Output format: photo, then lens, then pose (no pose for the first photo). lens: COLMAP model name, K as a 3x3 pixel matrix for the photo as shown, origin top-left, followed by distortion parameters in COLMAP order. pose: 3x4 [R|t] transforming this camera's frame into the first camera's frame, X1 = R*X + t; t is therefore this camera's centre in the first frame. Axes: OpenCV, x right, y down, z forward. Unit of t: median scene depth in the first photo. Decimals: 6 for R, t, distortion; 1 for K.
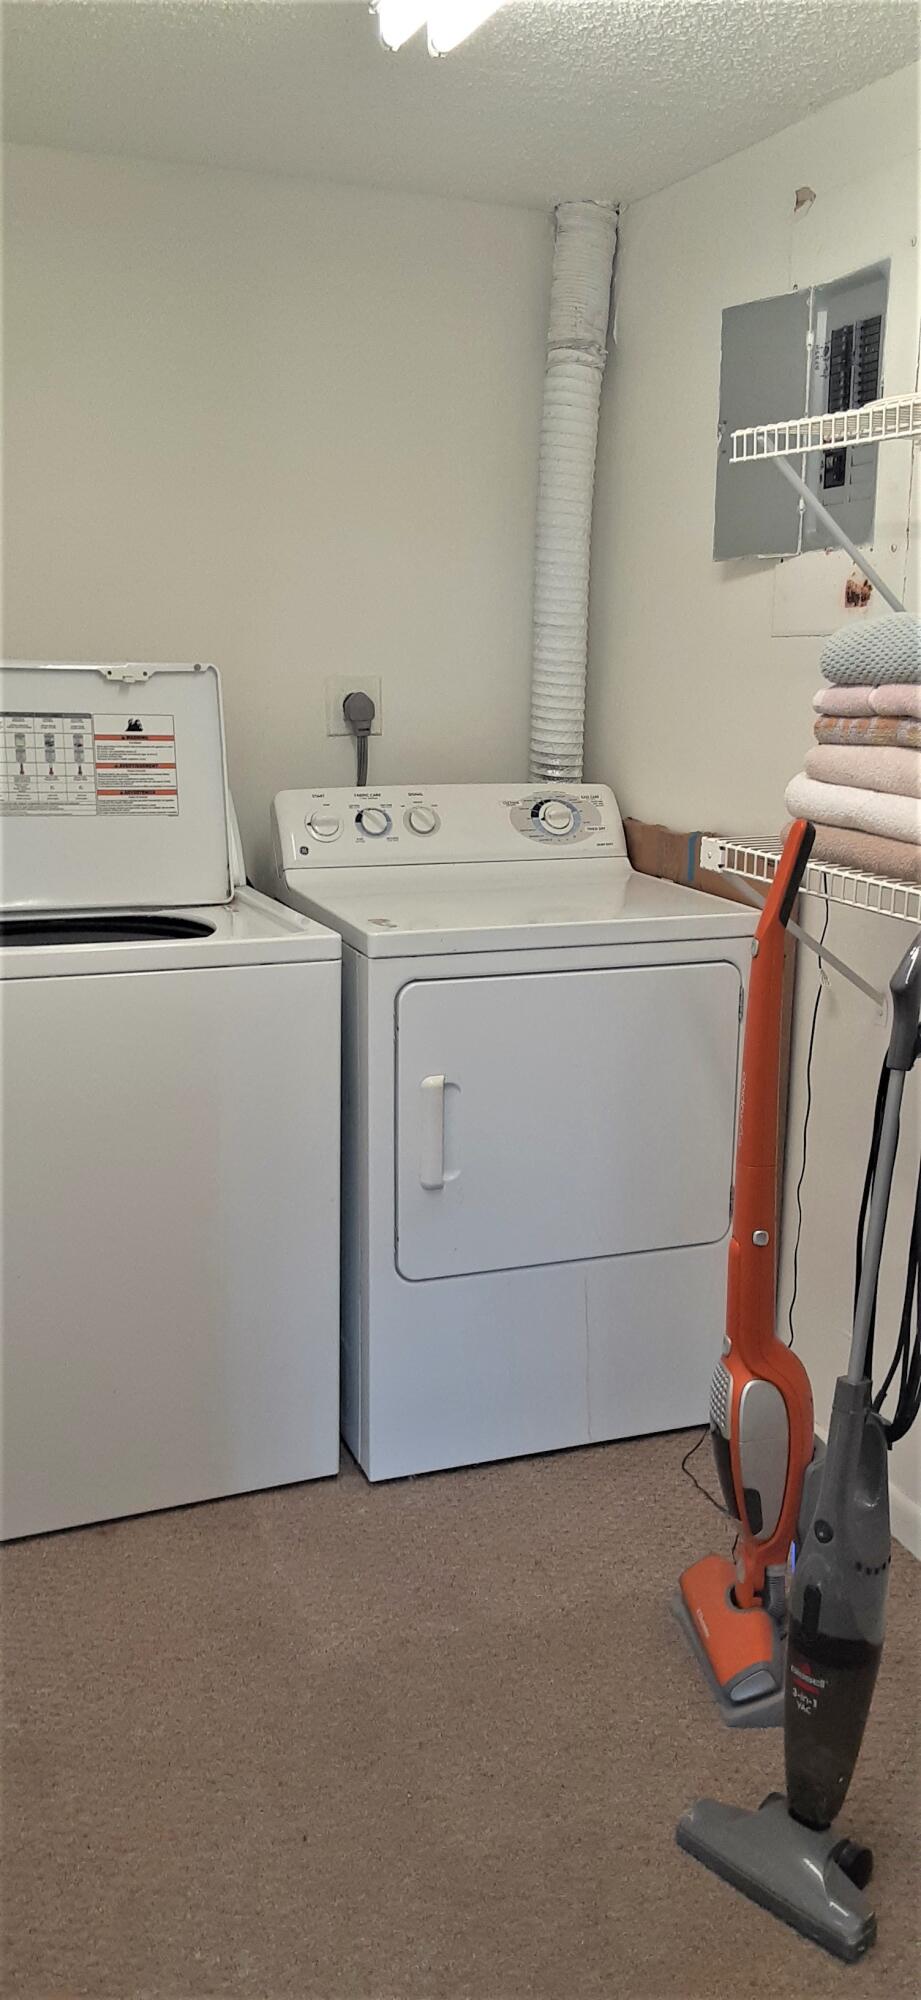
lens RADIAL K [[1588.3, 0, 469.3], [0, 1588.3, 996.4], [0, 0, 1]] dist [0.131734, -0.224817]
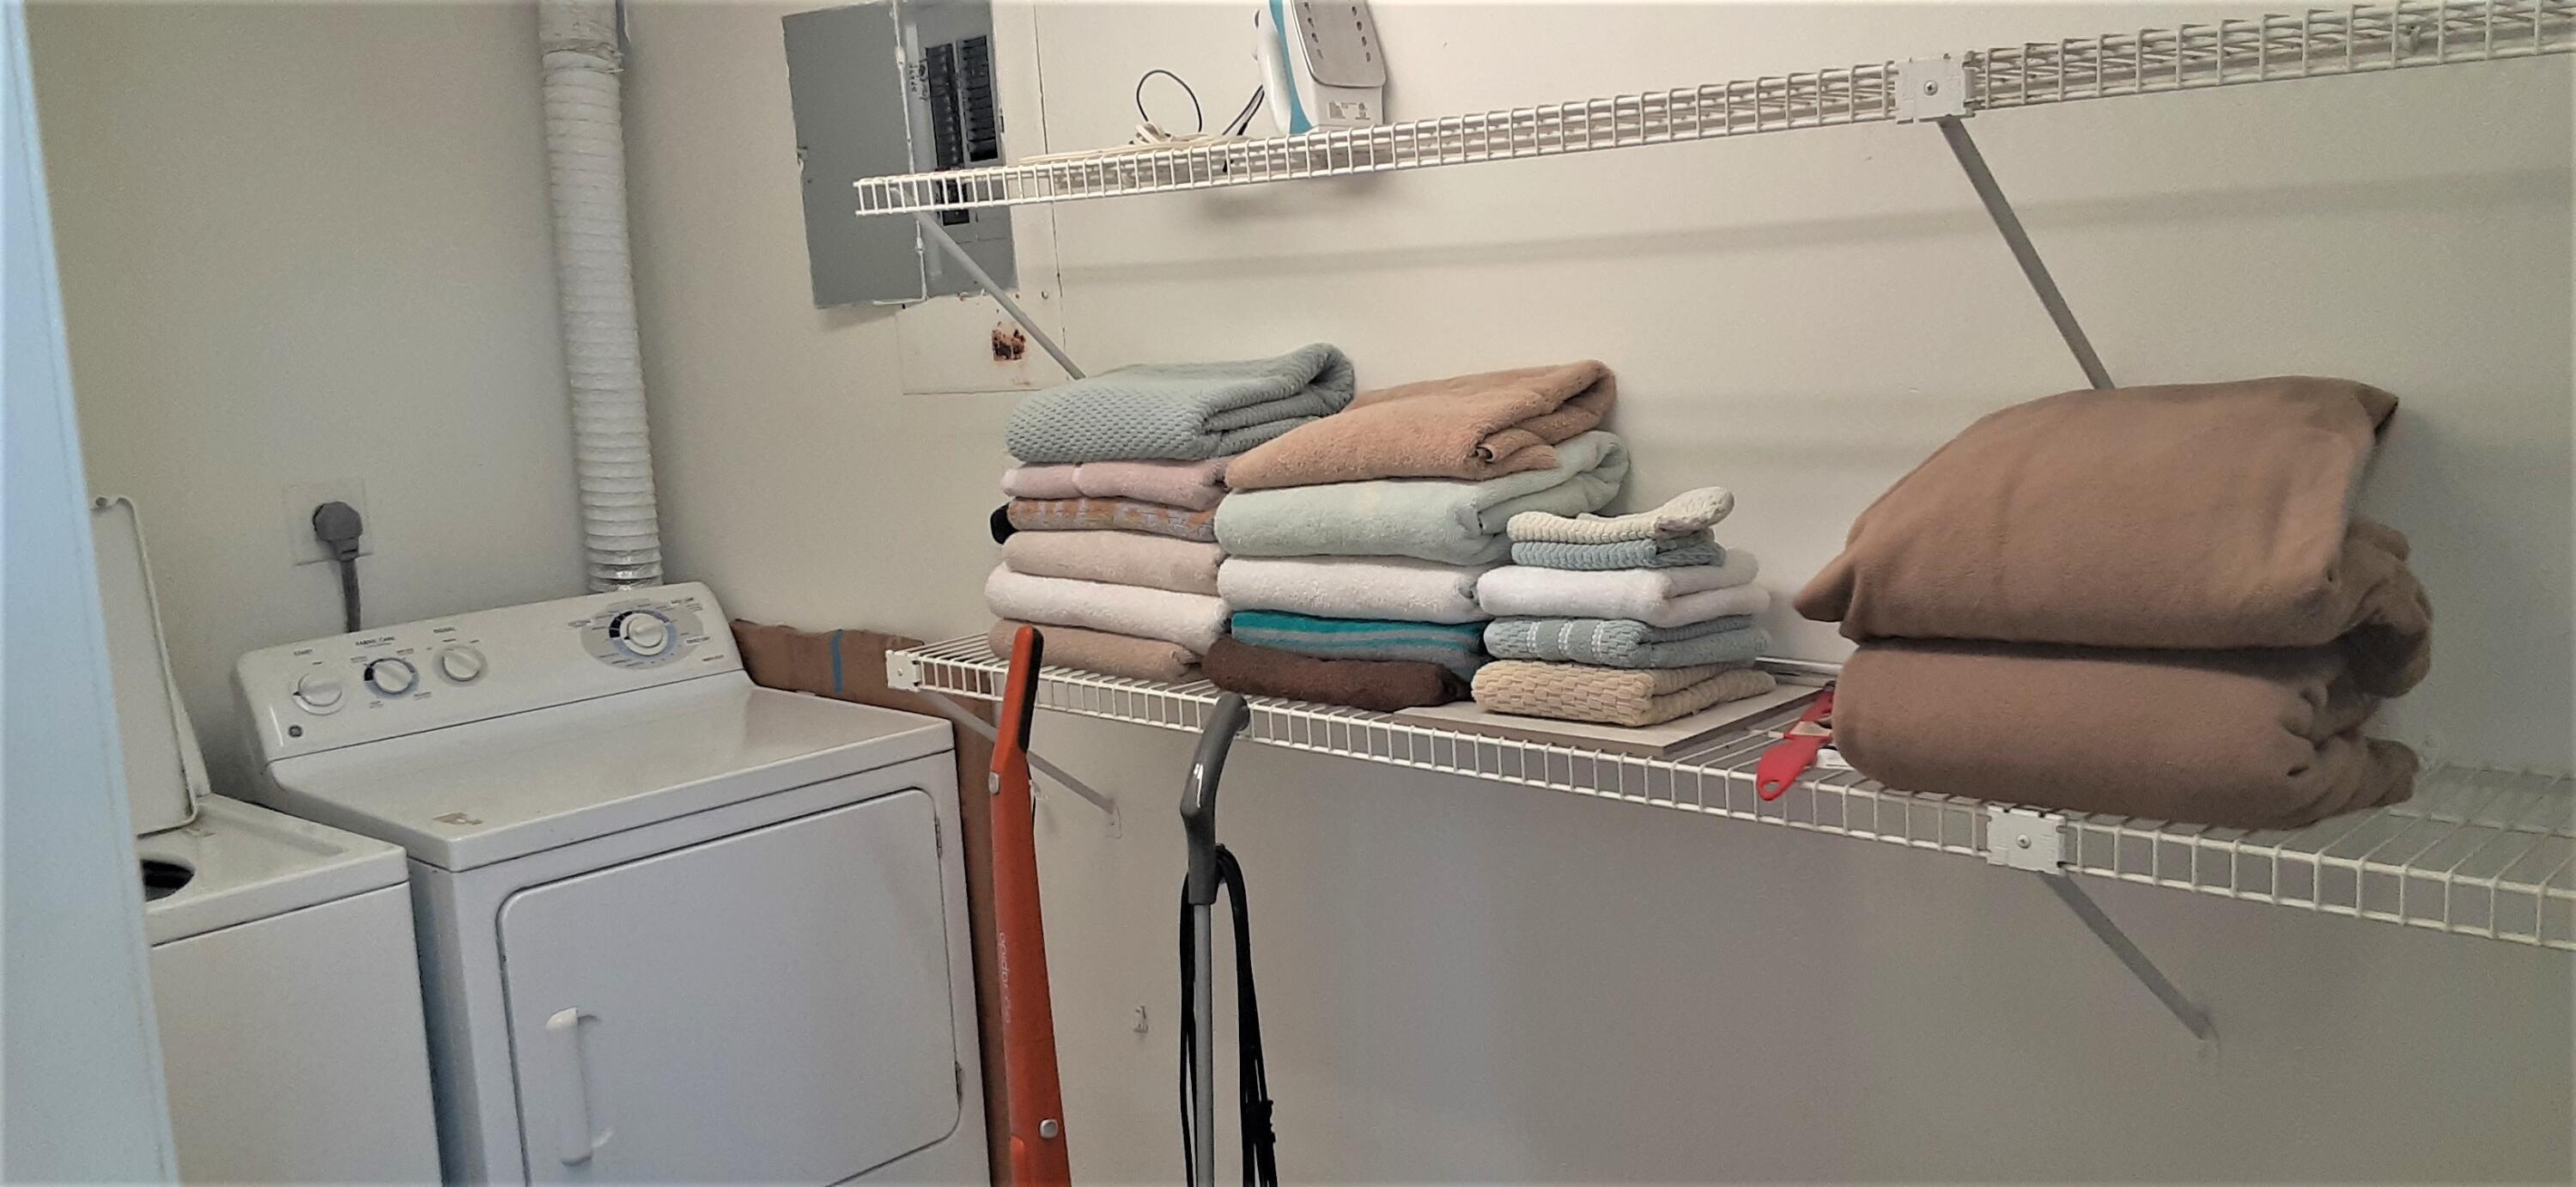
lens RADIAL K [[2046.1, 0, 1275.7], [0, 2046.1, 583.9], [0, 0, 1]] dist [0.131734, -0.224817]
pose [[0.902123, -0.127863, 0.412098, -0.095038], [0.162044, 0.985569, -0.048935, -0.045162], [-0.399894, 0.110923, 0.909824, -0.043638]]
